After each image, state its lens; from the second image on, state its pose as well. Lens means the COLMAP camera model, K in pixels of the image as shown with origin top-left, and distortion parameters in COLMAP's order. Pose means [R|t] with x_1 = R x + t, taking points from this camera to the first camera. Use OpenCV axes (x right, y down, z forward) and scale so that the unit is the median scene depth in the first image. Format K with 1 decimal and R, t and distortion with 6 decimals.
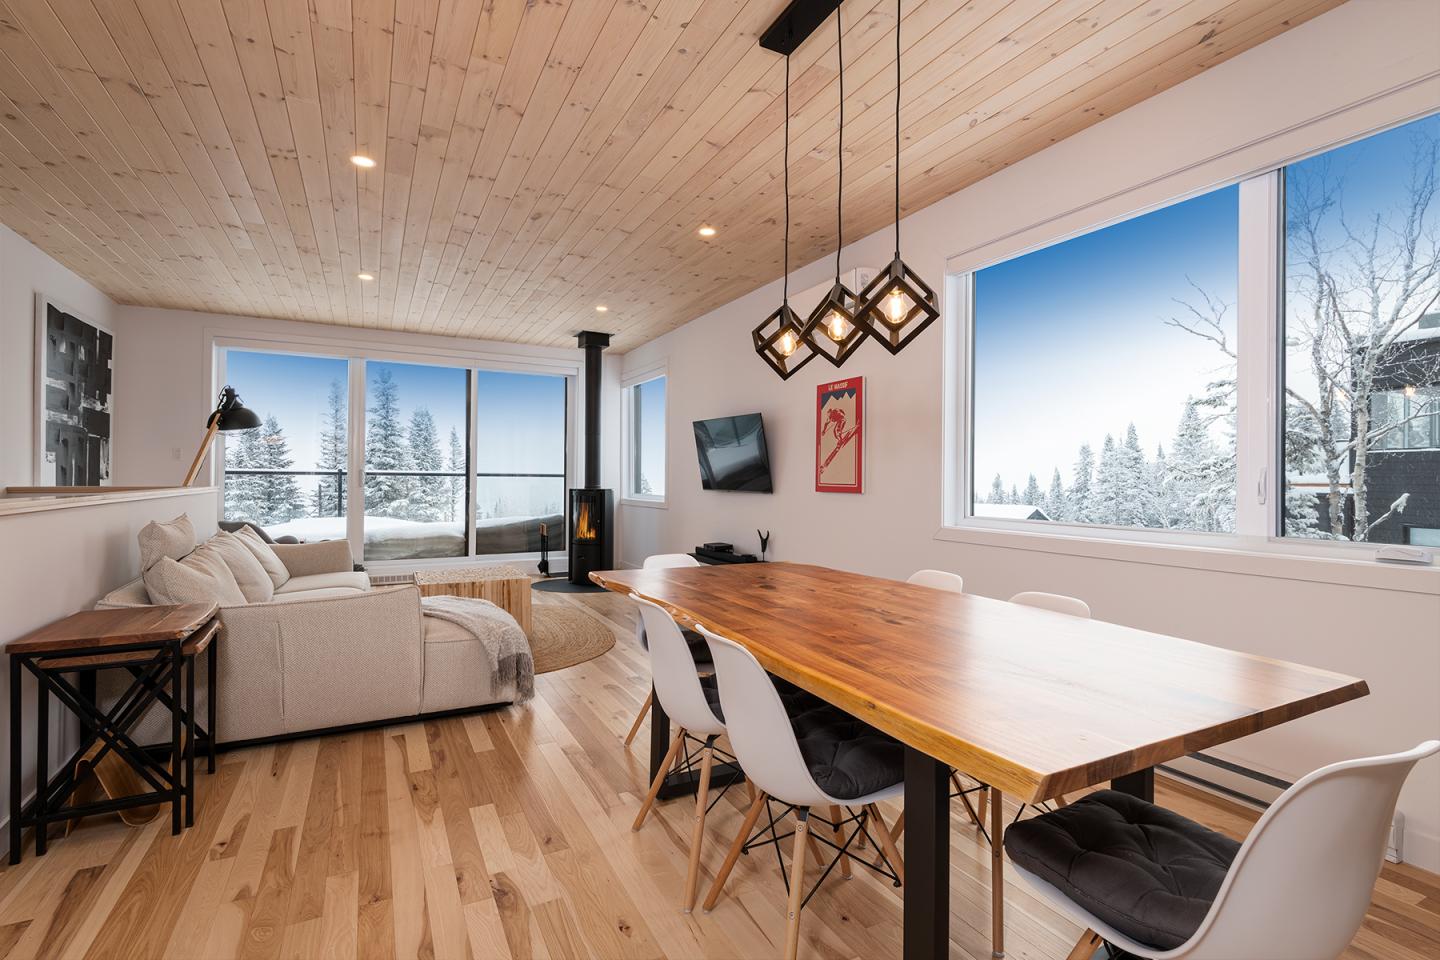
lens RADIAL K [[642.4, 0, 721.1], [0, 642.4, 478.2], [0, 0, 1]] dist [0.019066, -0.007211]
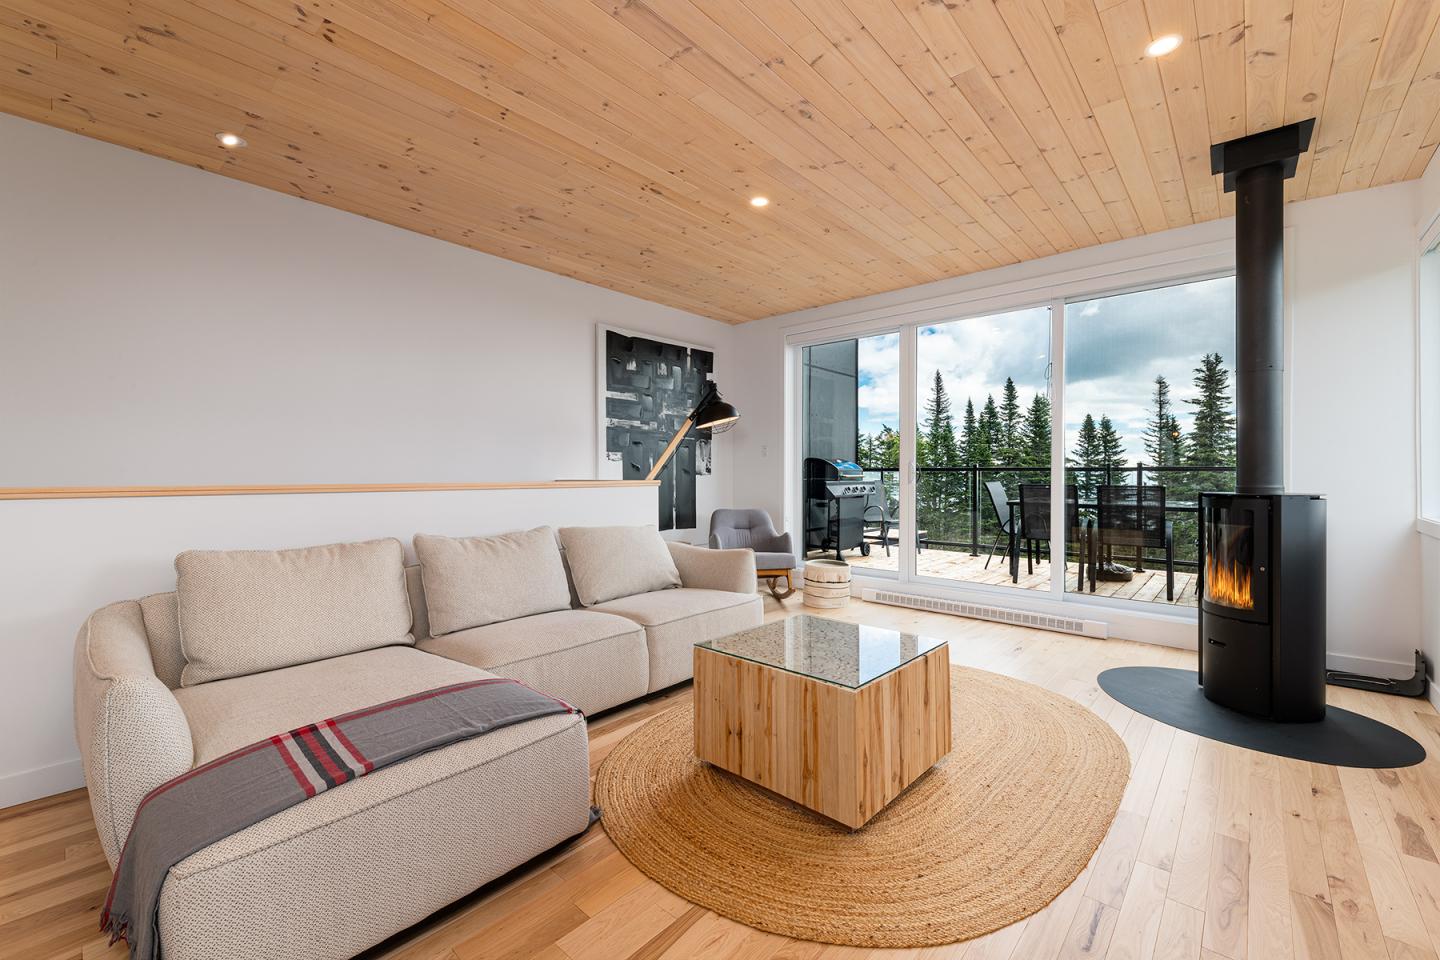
lens RADIAL K [[593.7, 0, 727.2], [0, 593.7, 481.2], [0, 0, 1]] dist [0.009207, 0.000081]
pose [[0.339442, 0.005227, -0.940612, 0.061558], [-0.000904, 0.999986, 0.005230, 0.005645], [0.940626, -0.000925, 0.339442, 0.517470]]
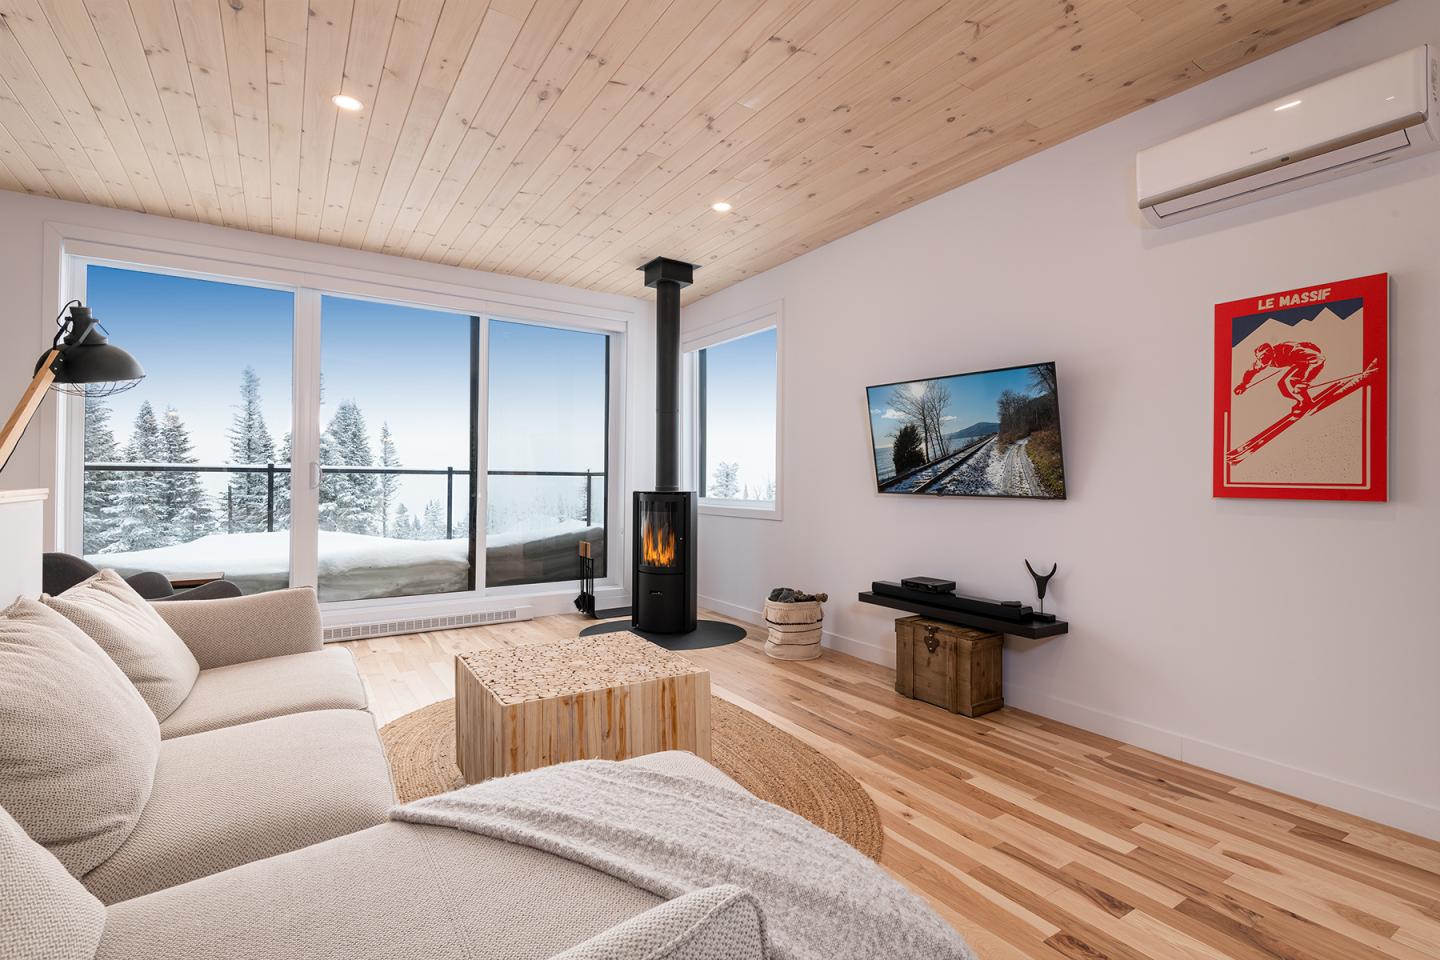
lens RADIAL K [[642.4, 0, 709.4], [0, 642.4, 479.2], [0, 0, 1]] dist [0.019066, -0.007211]
pose [[0.996405, -0.000631, 0.084716, -0.215981], [0.000591, 1.000000, 0.000497, 0.002989], [-0.084716, -0.000446, 0.996405, 0.318130]]
